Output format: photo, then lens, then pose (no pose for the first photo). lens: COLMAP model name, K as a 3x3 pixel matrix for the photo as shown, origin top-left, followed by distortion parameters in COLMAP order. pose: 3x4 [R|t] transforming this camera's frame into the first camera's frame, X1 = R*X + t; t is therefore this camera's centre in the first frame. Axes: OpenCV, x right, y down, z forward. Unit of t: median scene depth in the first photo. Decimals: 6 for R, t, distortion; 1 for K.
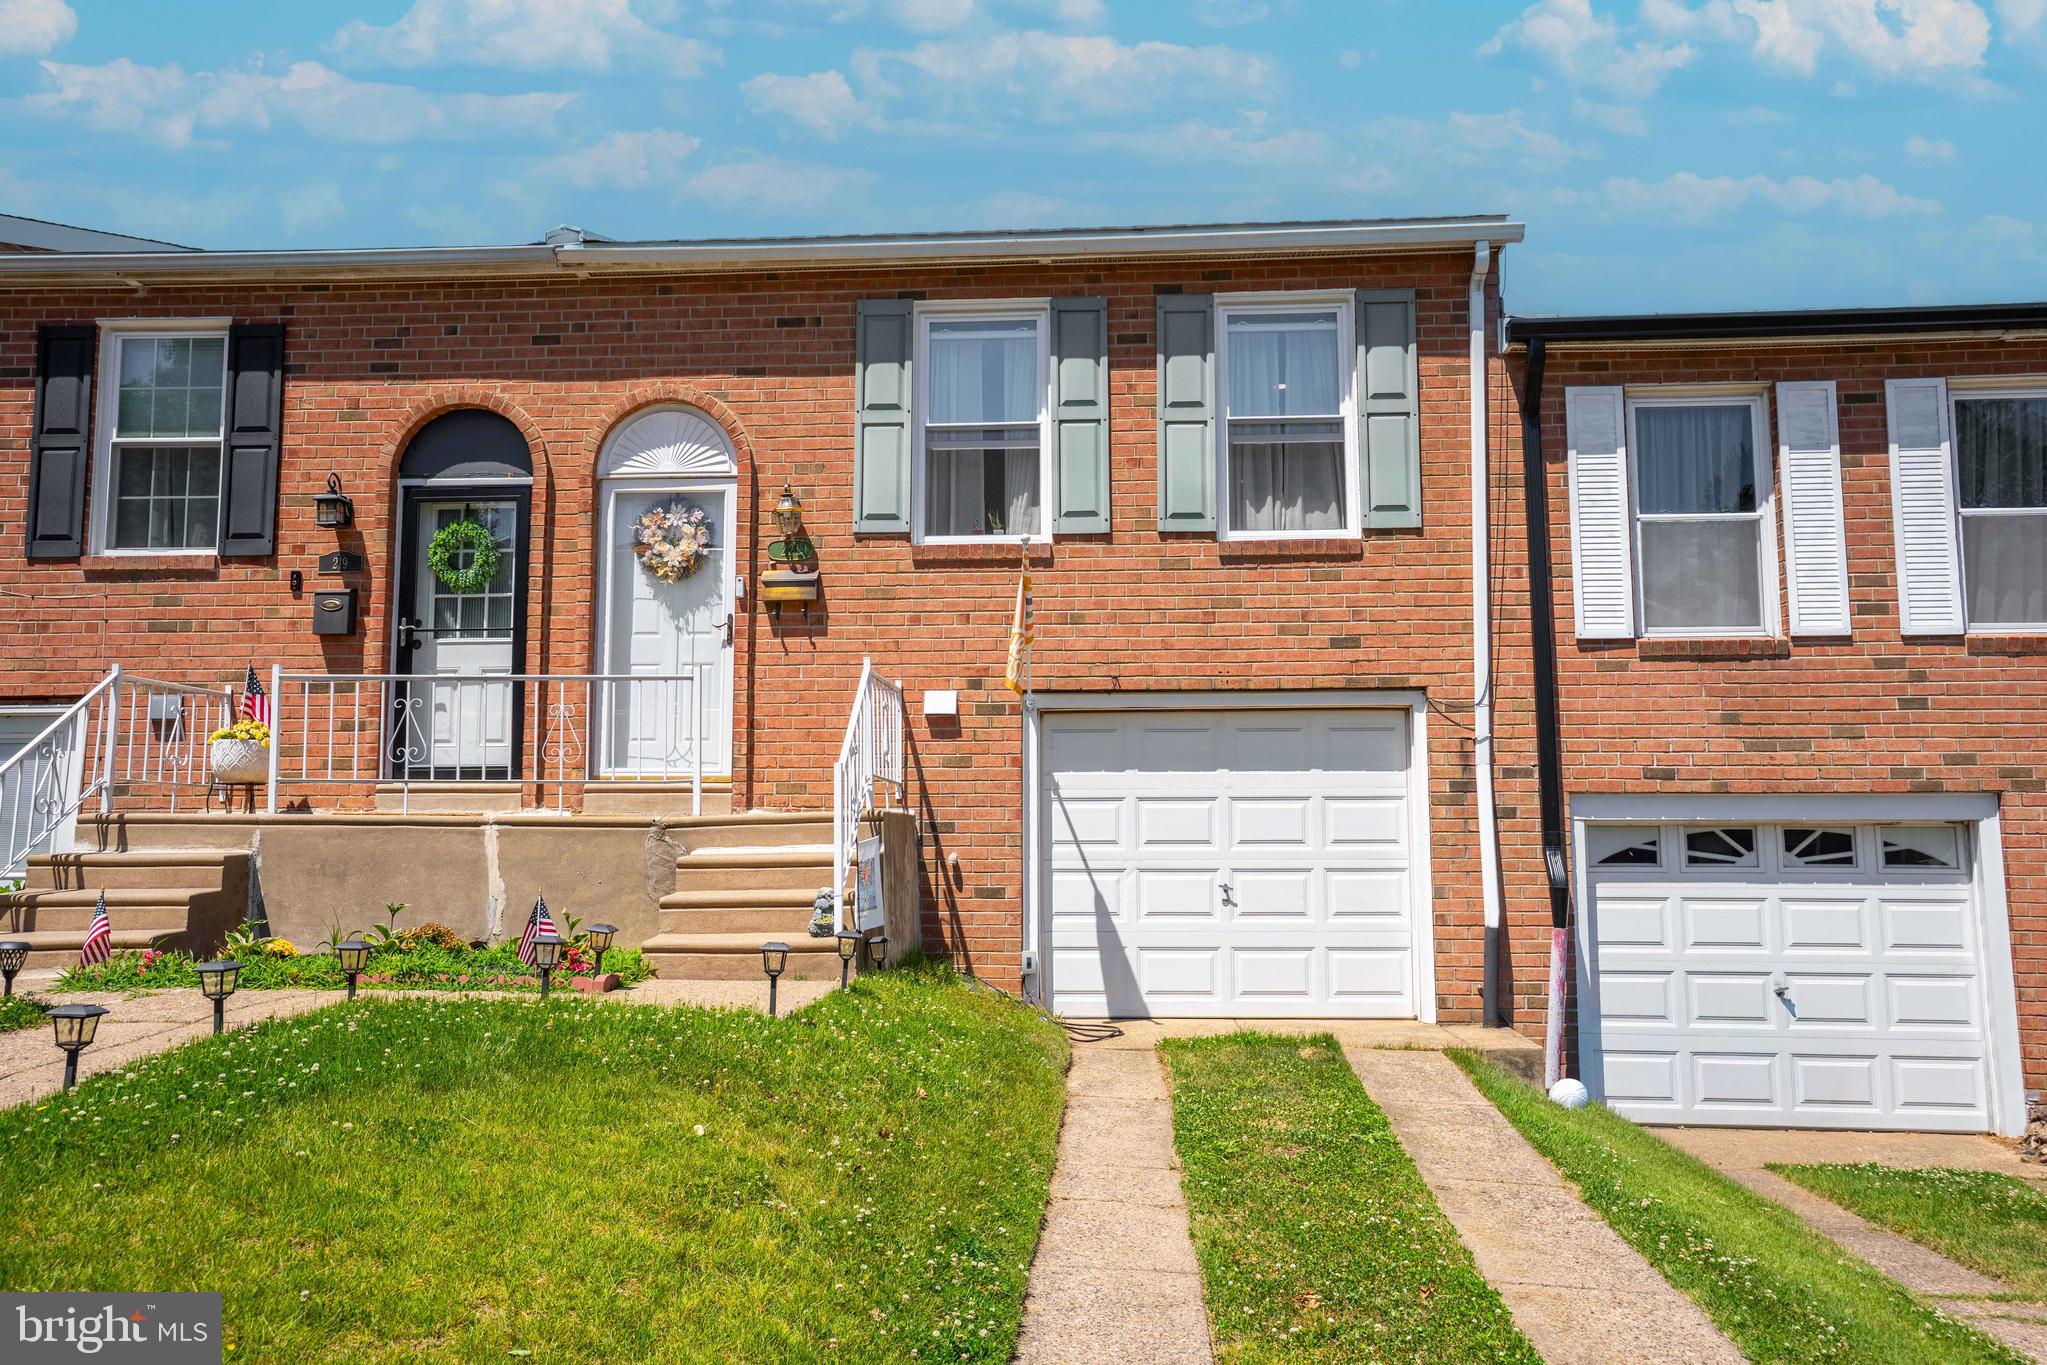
lens RADIAL K [[1673.1, 0, 979.4], [0, 1673.1, 683.0], [0, 0, 1]] dist [0.062310, -0.020642]
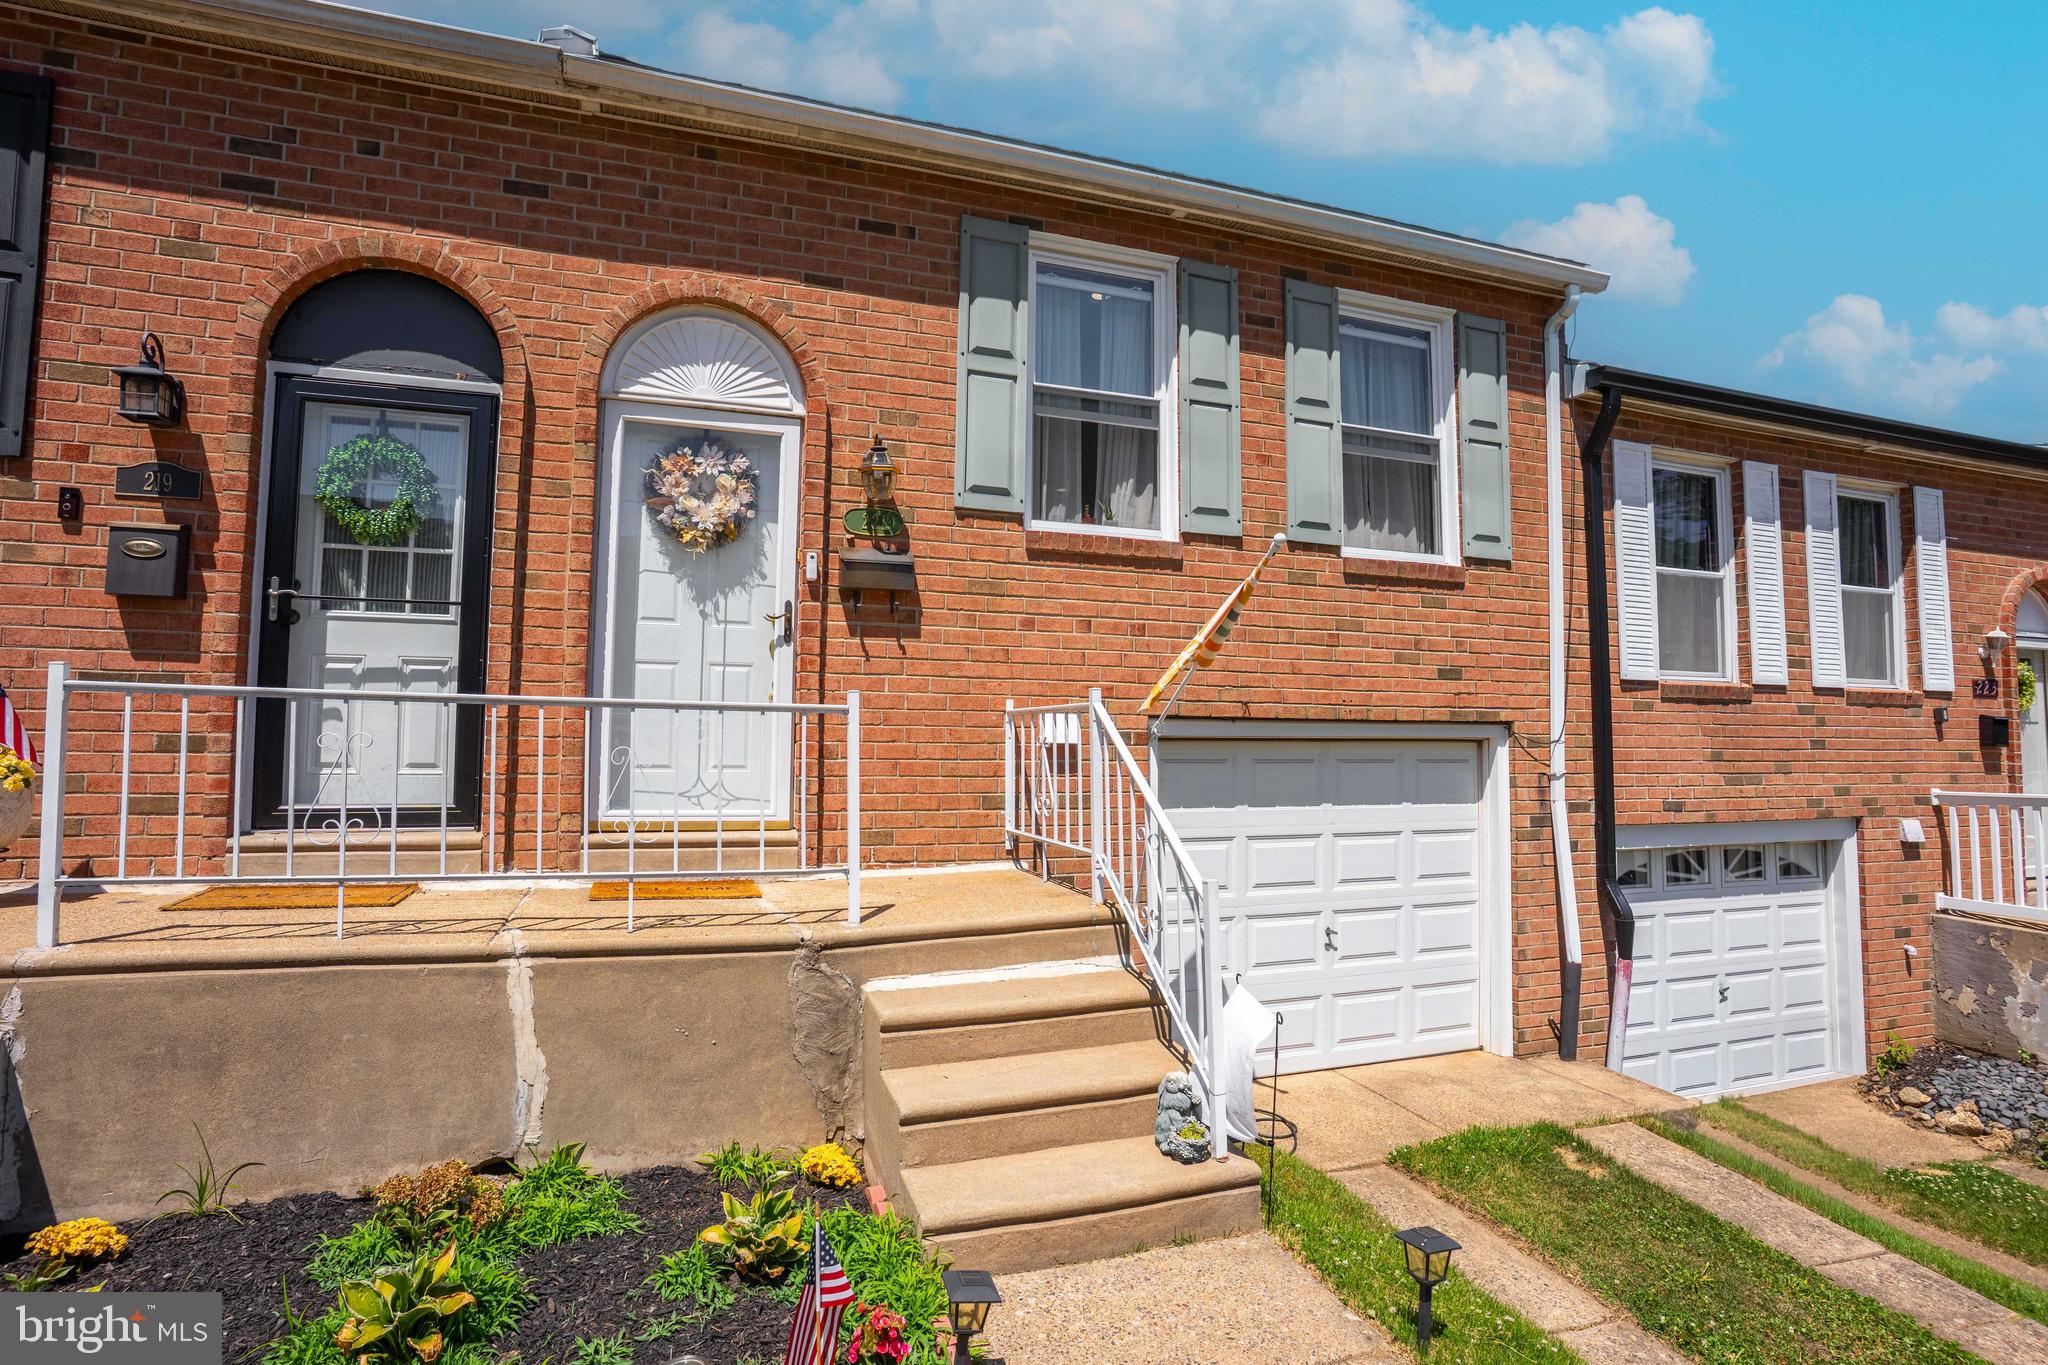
lens RADIAL K [[1071.6, 0, 1020.0], [0, 1071.6, 678.8], [0, 0, 1]] dist [-0.057672, 0.027021]
pose [[0.912016, 0.032411, 0.408872, -0.253573], [-0.052961, 0.997833, 0.039035, -0.031576], [-0.406721, -0.057255, 0.911757, 0.536701]]
